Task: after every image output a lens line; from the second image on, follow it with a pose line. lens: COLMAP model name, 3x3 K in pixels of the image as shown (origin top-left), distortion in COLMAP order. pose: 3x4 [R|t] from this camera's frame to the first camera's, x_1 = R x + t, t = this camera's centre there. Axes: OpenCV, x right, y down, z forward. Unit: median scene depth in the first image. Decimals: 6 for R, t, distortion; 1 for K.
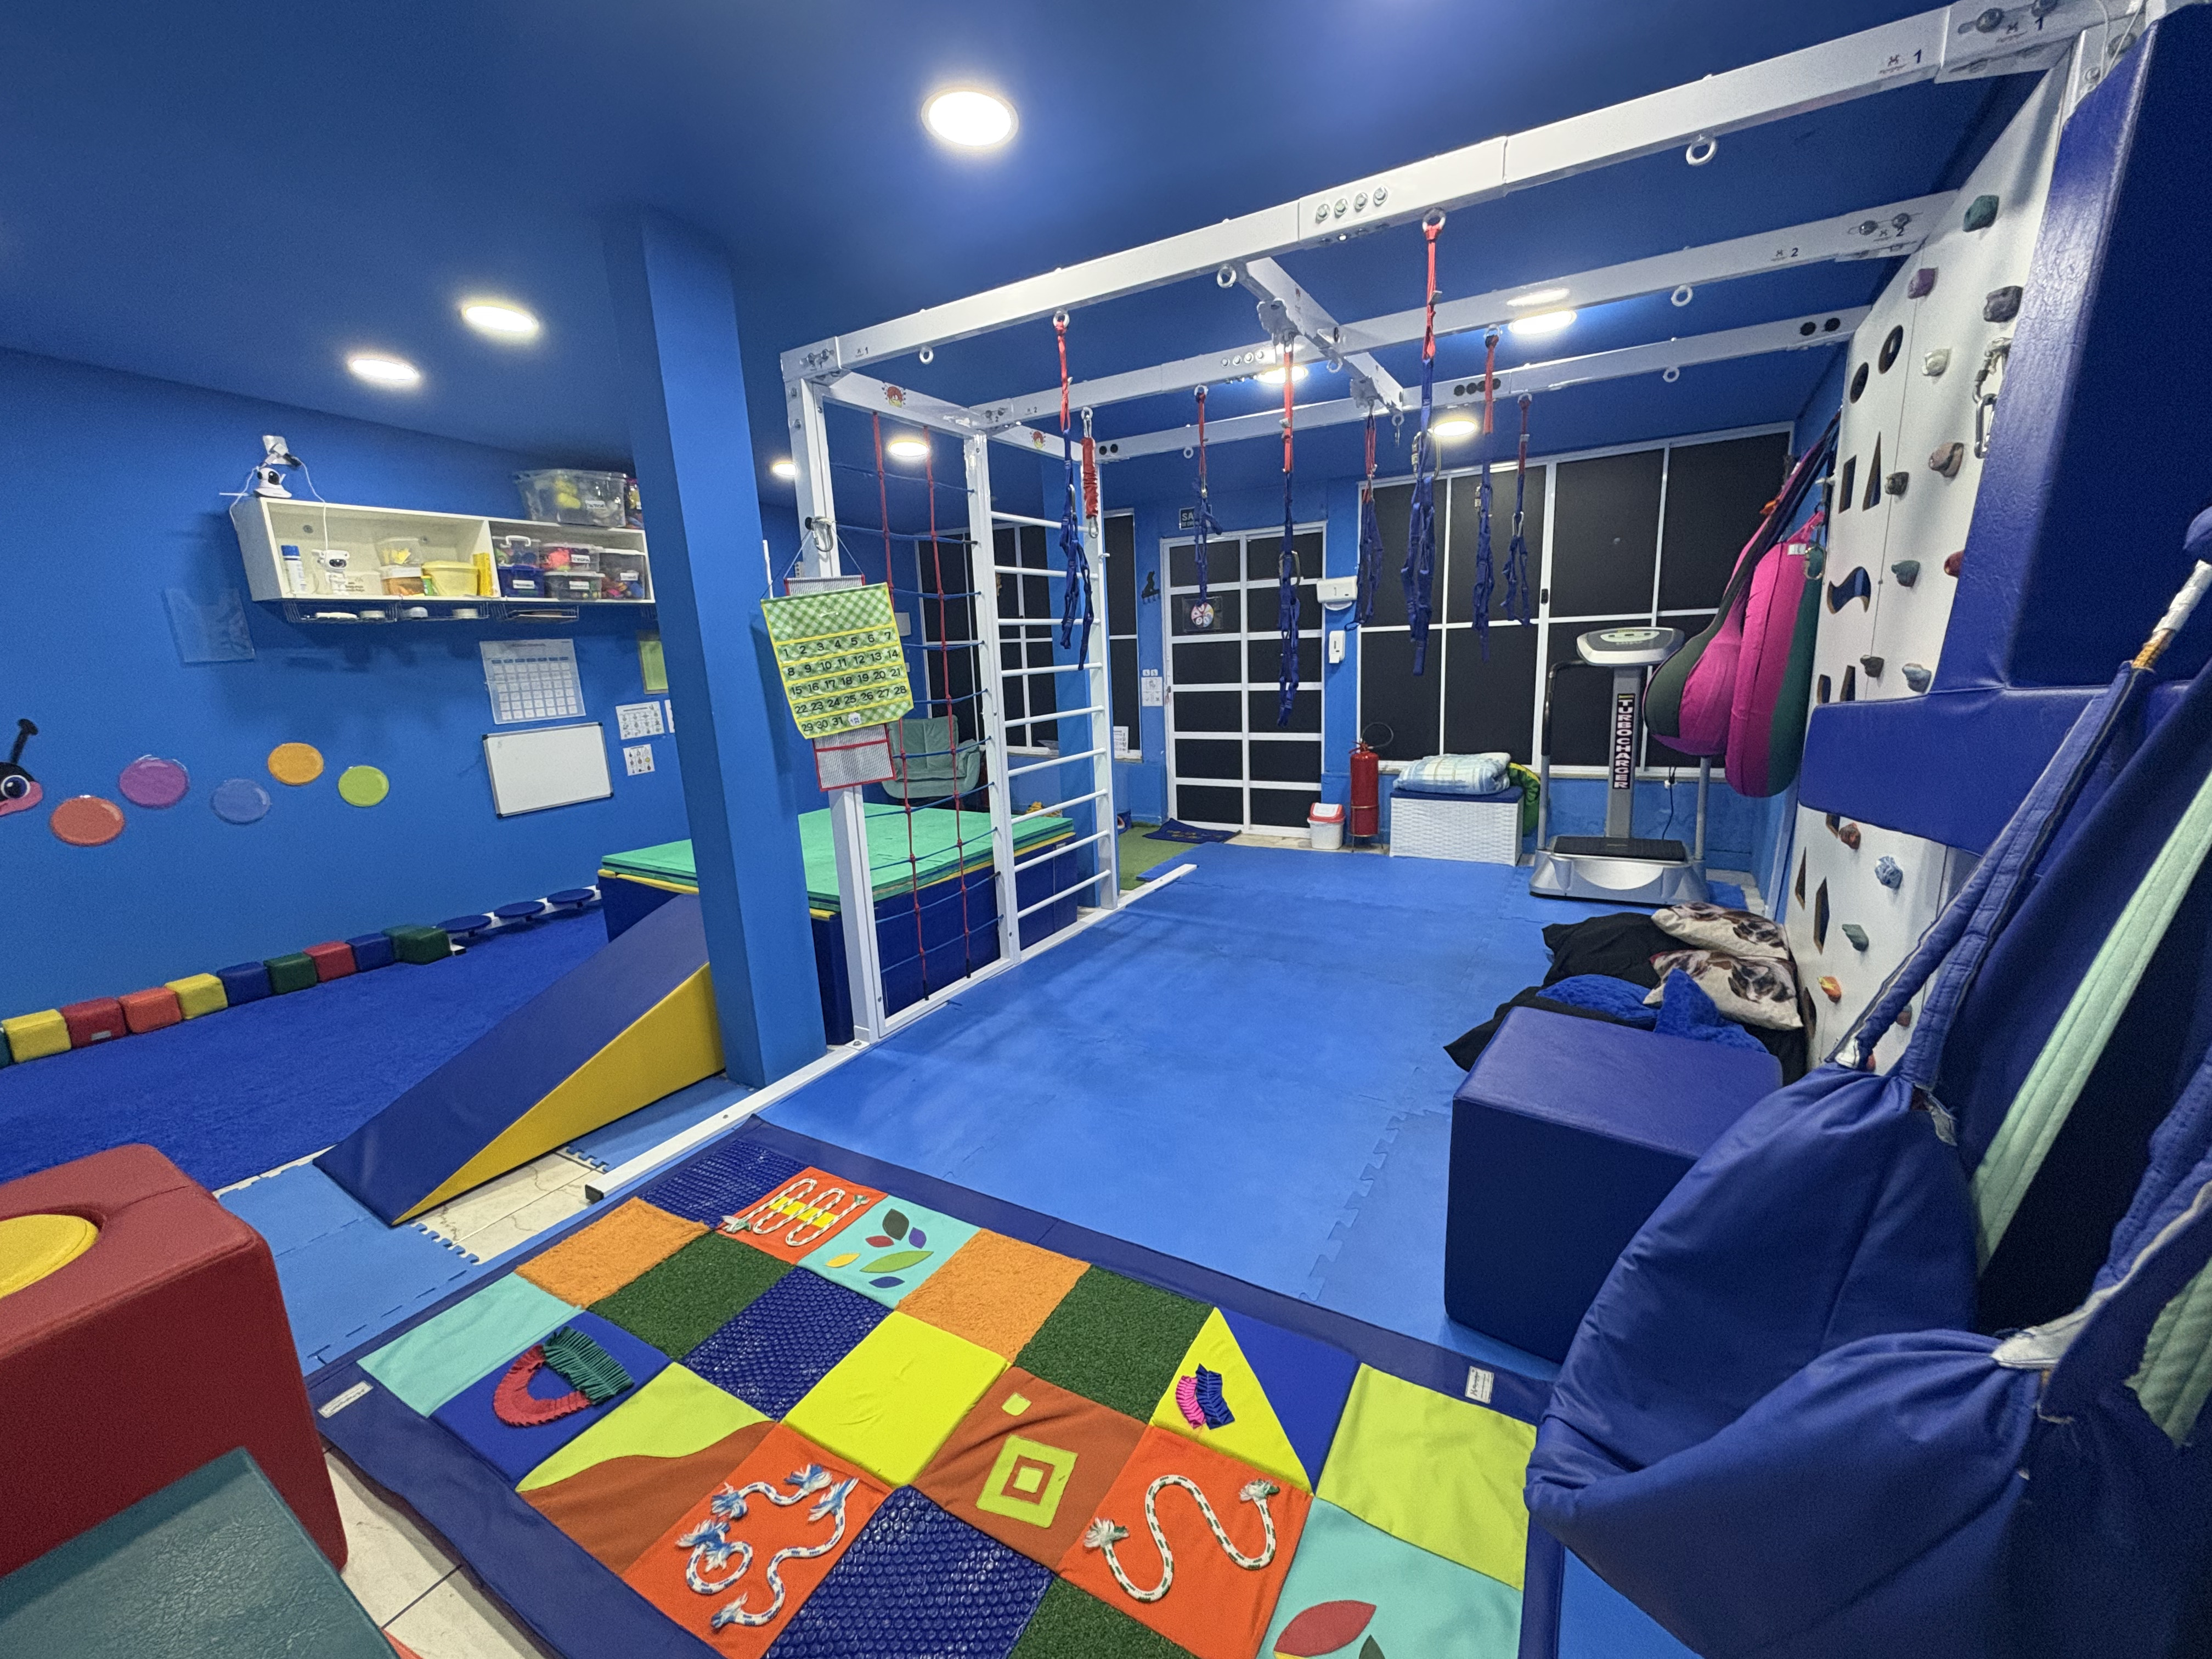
lens RADIAL K [[883.5, 0, 1109.3], [0, 883.5, 822.6], [0, 0, 1]] dist [0.003121, 0.000226]
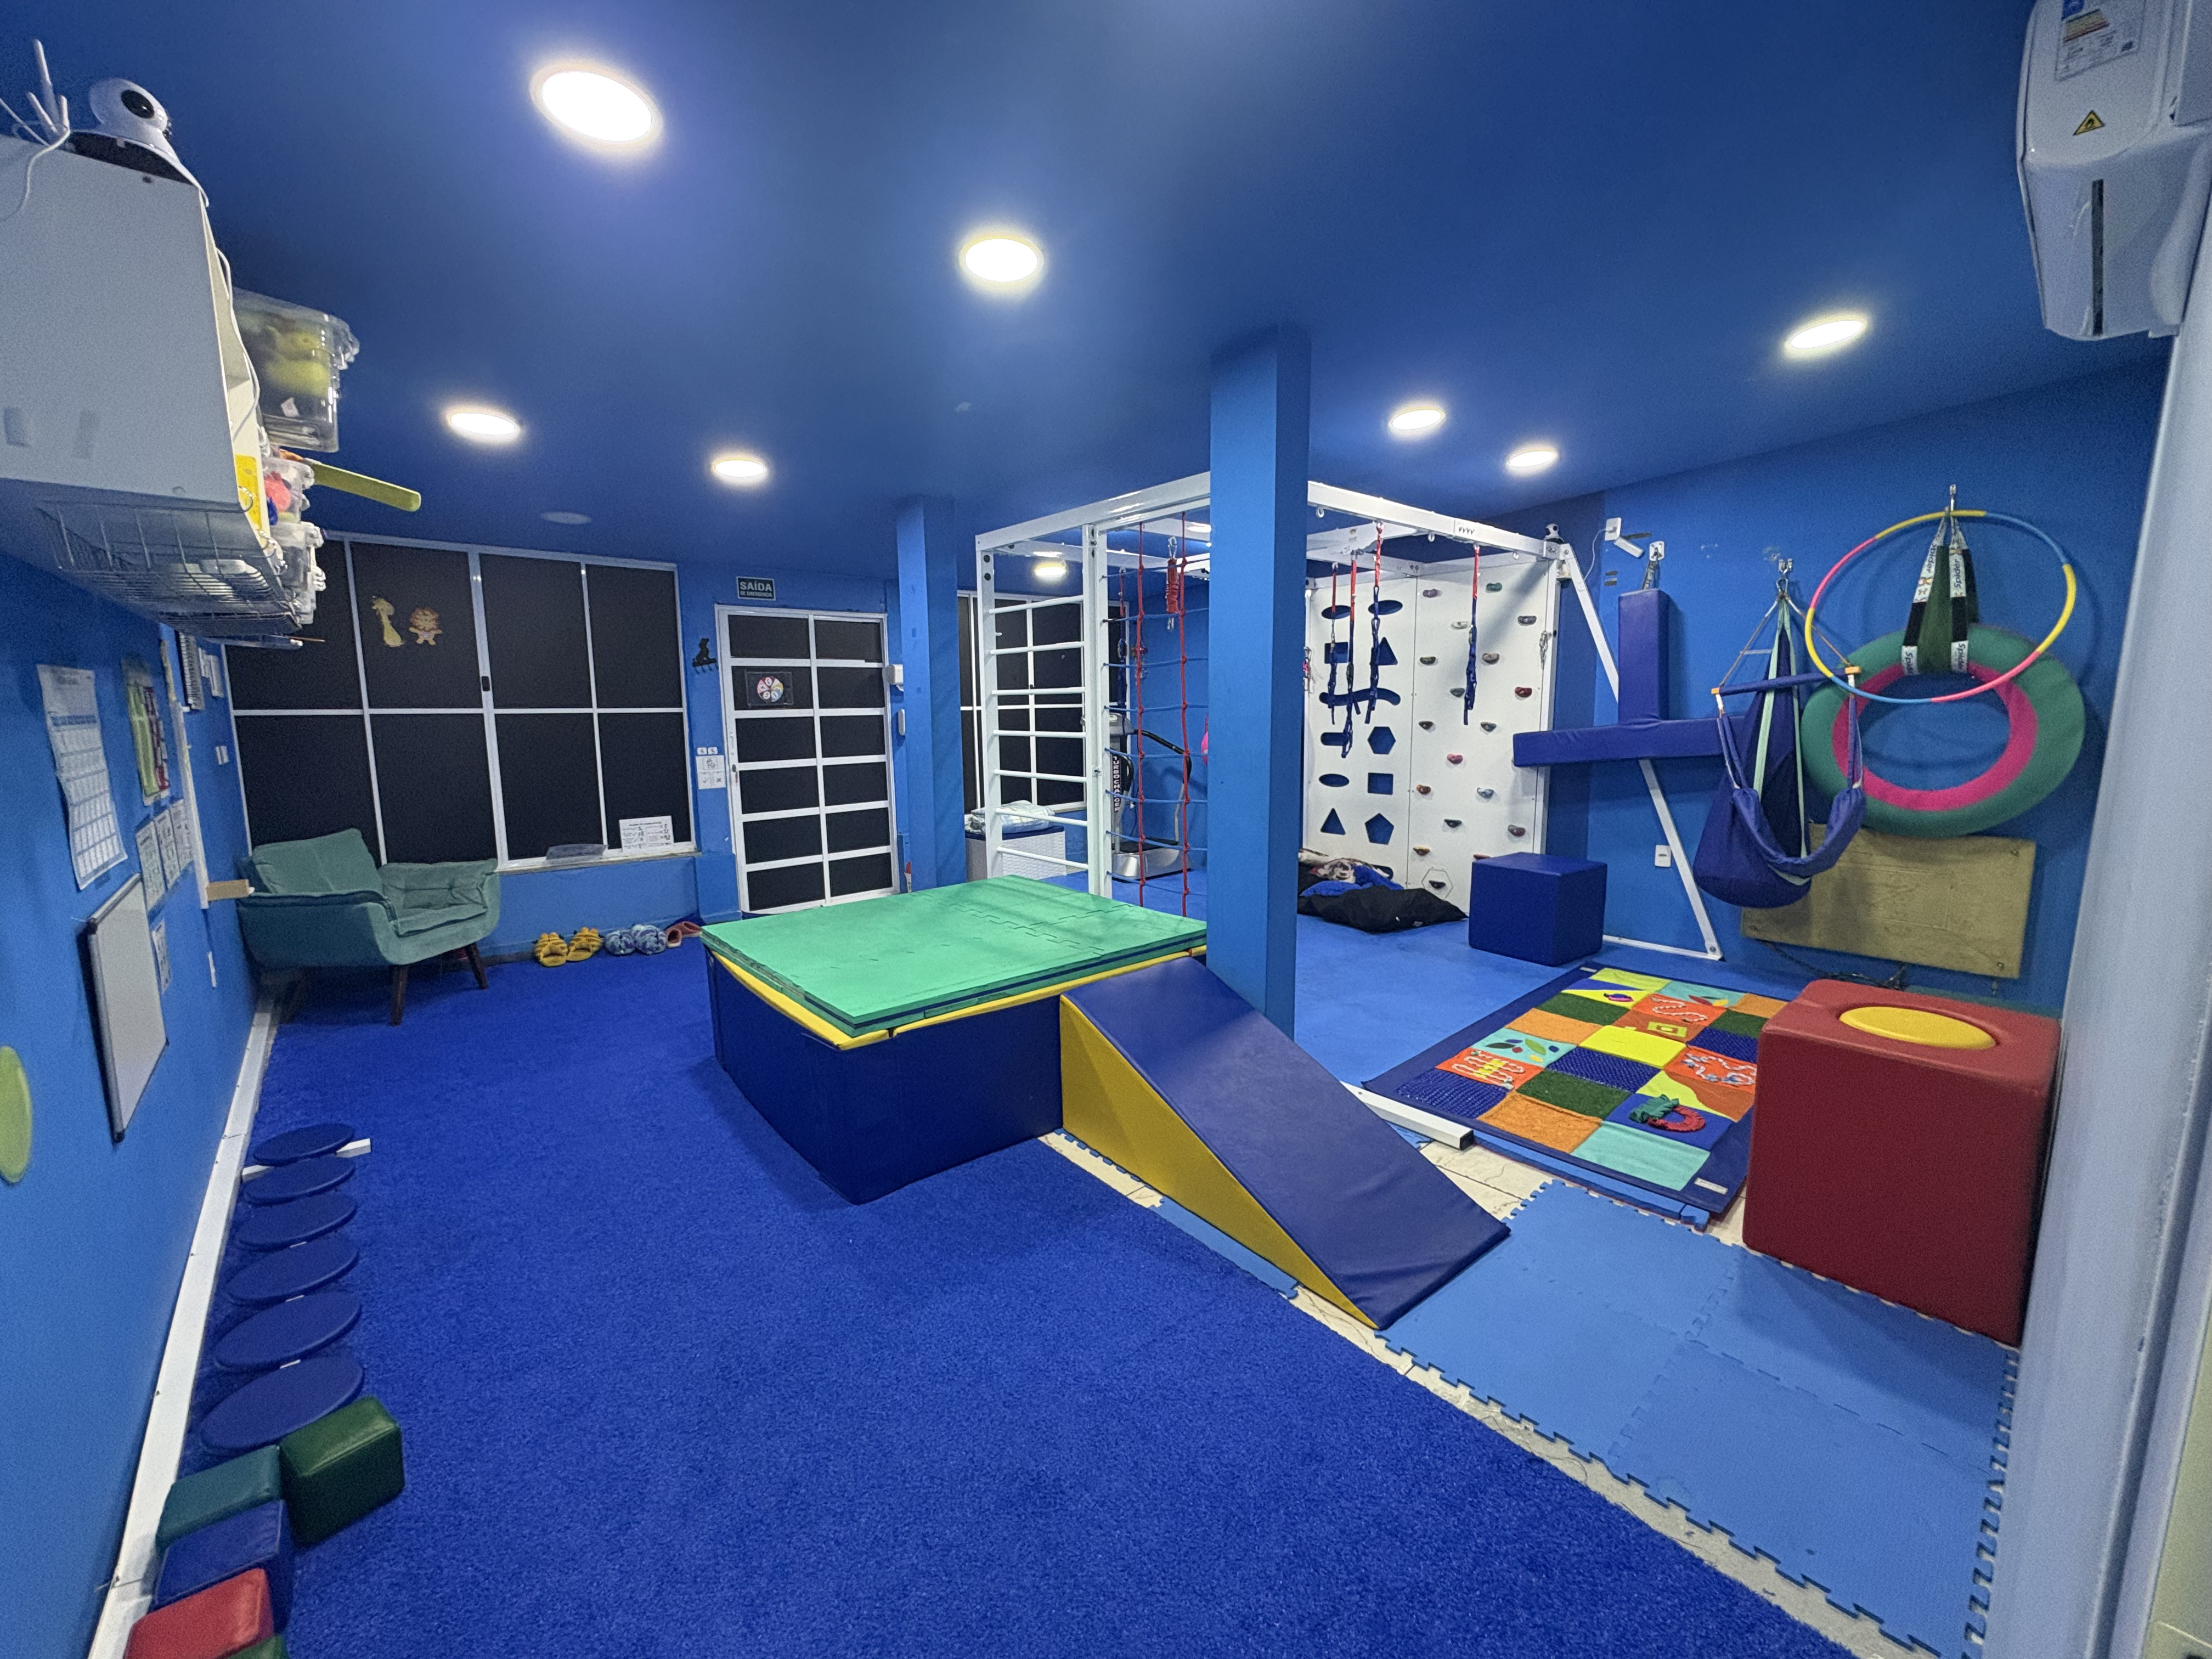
lens RADIAL K [[883.5, 0, 1109.3], [0, 883.5, 822.6], [0, 0, 1]] dist [0.003121, 0.000226]
pose [[0.310659, -0.091107, 0.946145, -0.732975], [0.191107, 0.981056, 0.031720, -0.056232], [-0.931112, 0.170961, 0.322185, 0.392212]]
